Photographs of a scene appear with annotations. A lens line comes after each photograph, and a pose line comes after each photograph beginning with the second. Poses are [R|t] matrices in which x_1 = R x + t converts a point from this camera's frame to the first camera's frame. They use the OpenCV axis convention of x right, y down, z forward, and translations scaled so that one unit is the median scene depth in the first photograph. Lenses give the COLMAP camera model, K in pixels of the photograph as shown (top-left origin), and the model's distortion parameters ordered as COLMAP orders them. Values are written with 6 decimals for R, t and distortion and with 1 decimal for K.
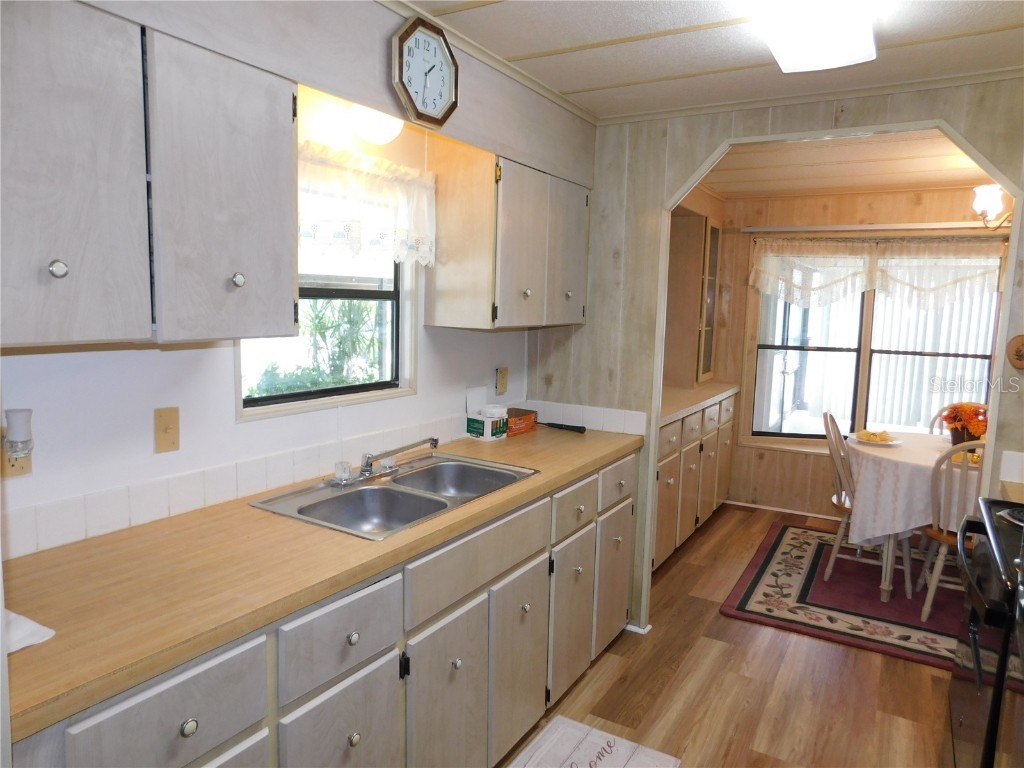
lens RADIAL K [[673.4, 0, 513.3], [0, 673.4, 386.7], [0, 0, 1]] dist [-0.060758, 0.044022]
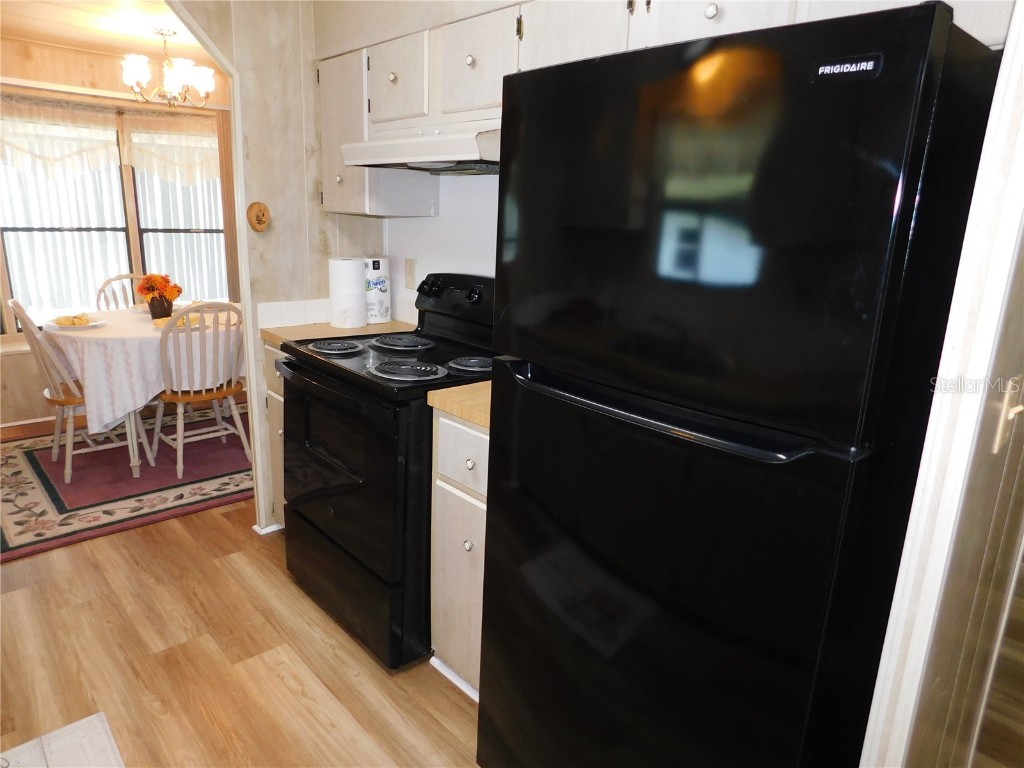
lens RADIAL K [[673.4, 0, 514.9], [0, 673.4, 384.9], [0, 0, 1]] dist [-0.060758, 0.044022]
pose [[0.282623, -0.258080, 0.923861, -0.188922], [0.089213, 0.966024, 0.242567, -0.008420], [-0.955074, 0.013866, 0.296044, 0.146063]]
